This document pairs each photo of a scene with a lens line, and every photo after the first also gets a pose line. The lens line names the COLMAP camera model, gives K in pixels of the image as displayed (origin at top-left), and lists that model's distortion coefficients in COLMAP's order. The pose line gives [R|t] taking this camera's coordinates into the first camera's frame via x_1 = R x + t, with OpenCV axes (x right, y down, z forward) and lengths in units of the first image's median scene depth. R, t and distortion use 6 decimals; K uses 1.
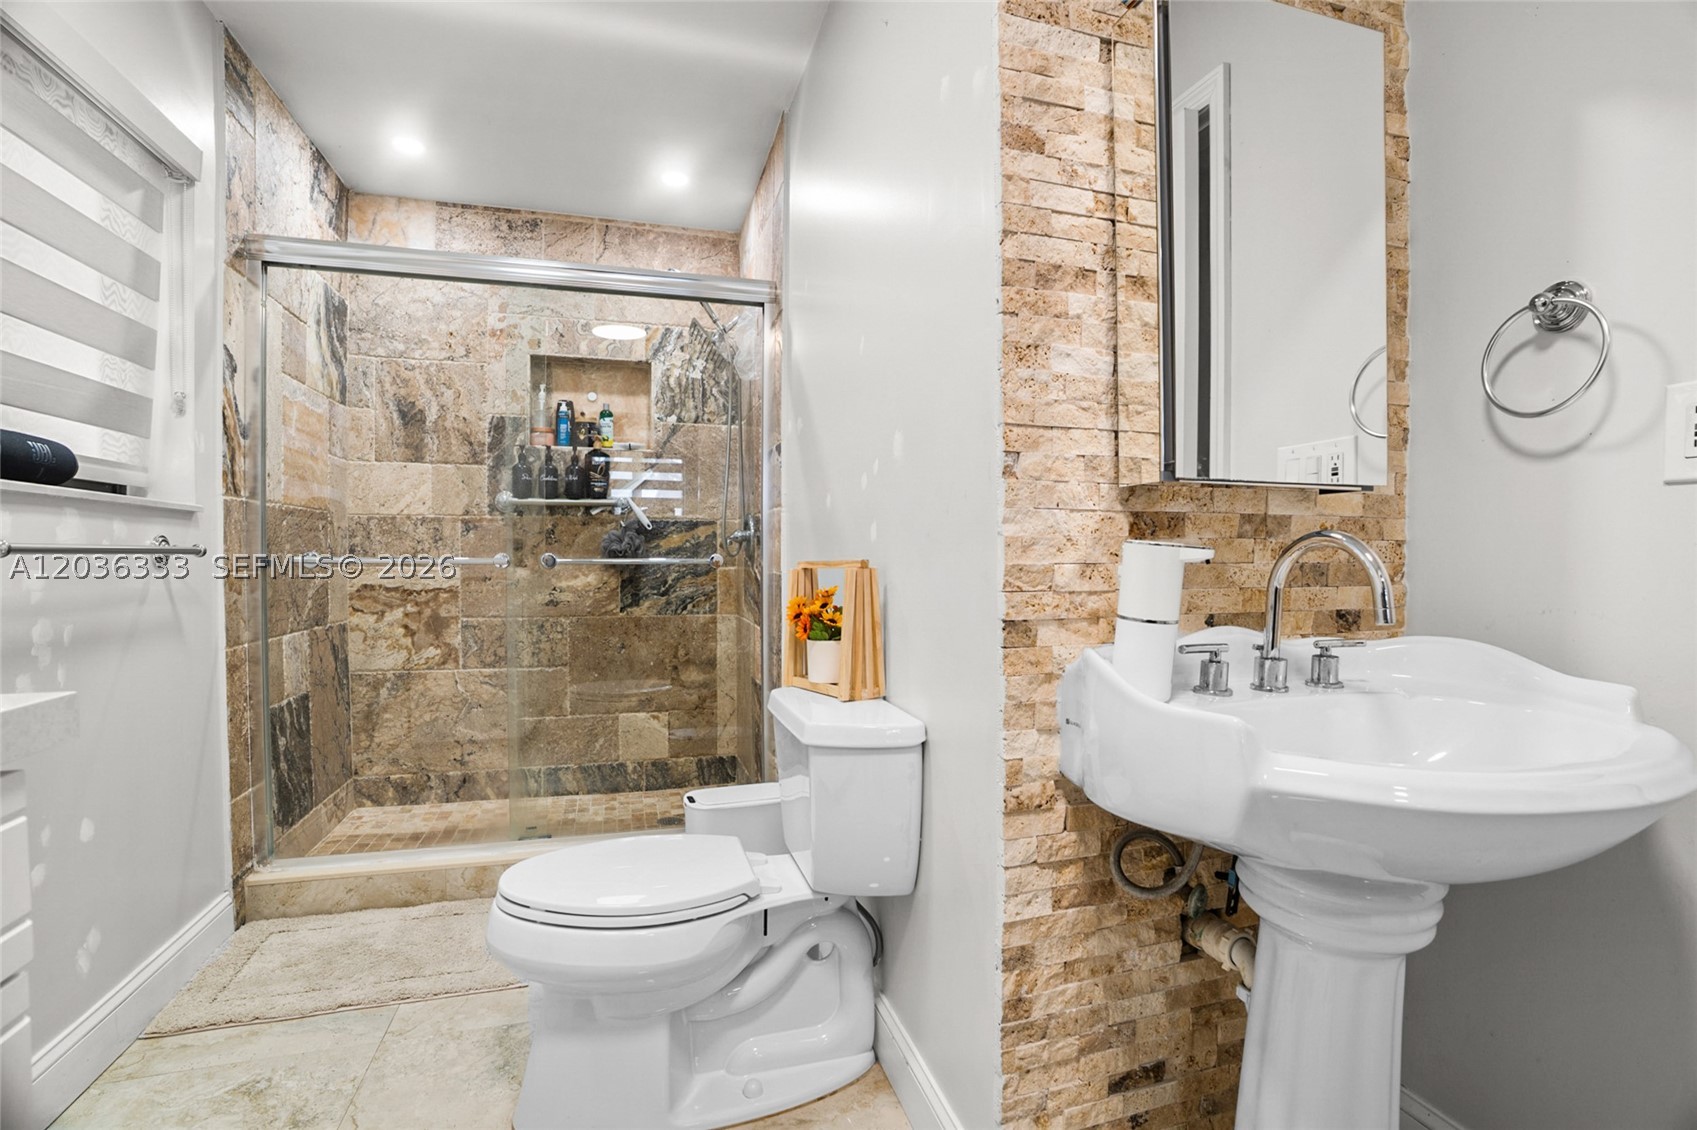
lens RADIAL K [[789.0, 0, 858.4], [0, 789.0, 573.6], [0, 0, 1]] dist [-0.072912, 0.029626]
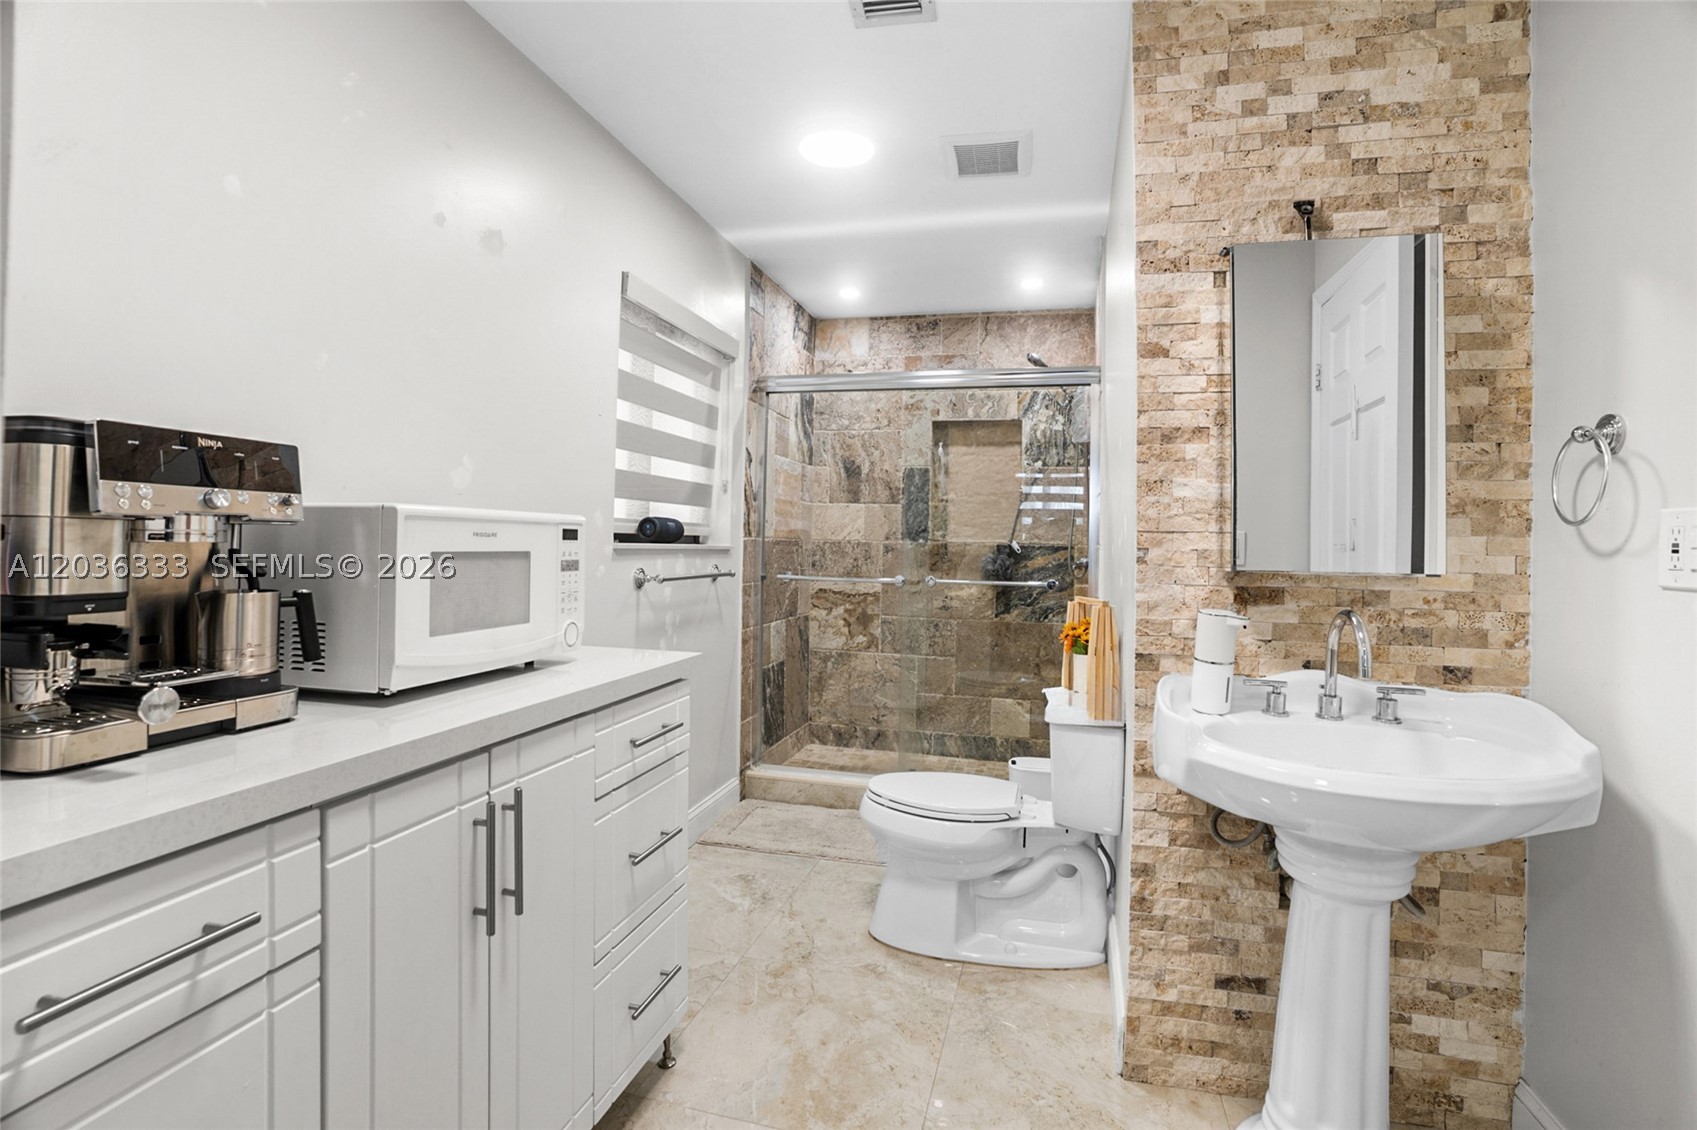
lens RADIAL K [[789.2, 0, 846.8], [0, 789.2, 540.3], [0, 0, 1]] dist [-0.063892, 0.023854]
pose [[0.848703, 0.010569, -0.528764, 0.271690], [-0.029247, 0.999208, -0.026971, -0.057090], [0.528060, 0.038355, 0.848341, -0.348091]]
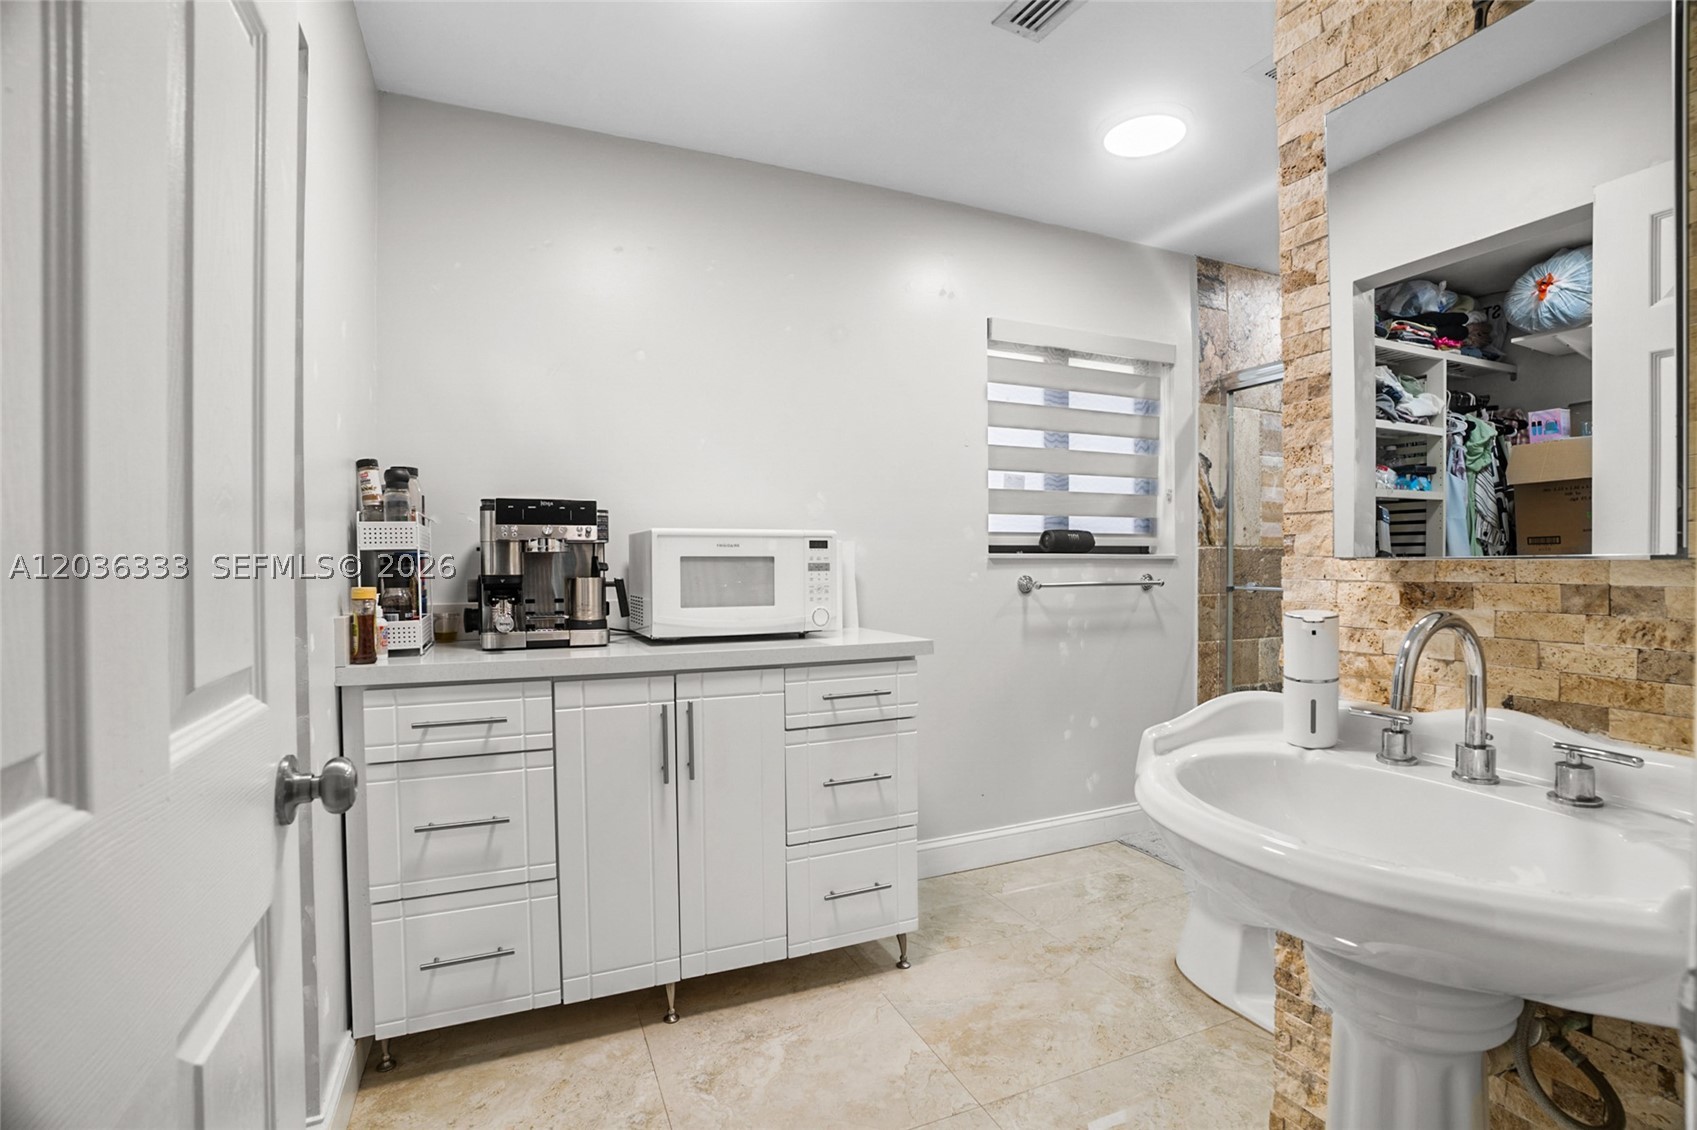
lens RADIAL K [[775.6, 0, 863.6], [0, 775.6, 584.1], [0, 0, 1]] dist [-0.060794, 0.024204]
pose [[0.134541, 0.024443, -0.990606, 0.682708], [-0.019254, 0.999571, 0.022049, -0.046051], [0.990721, 0.016106, 0.134954, 0.078036]]
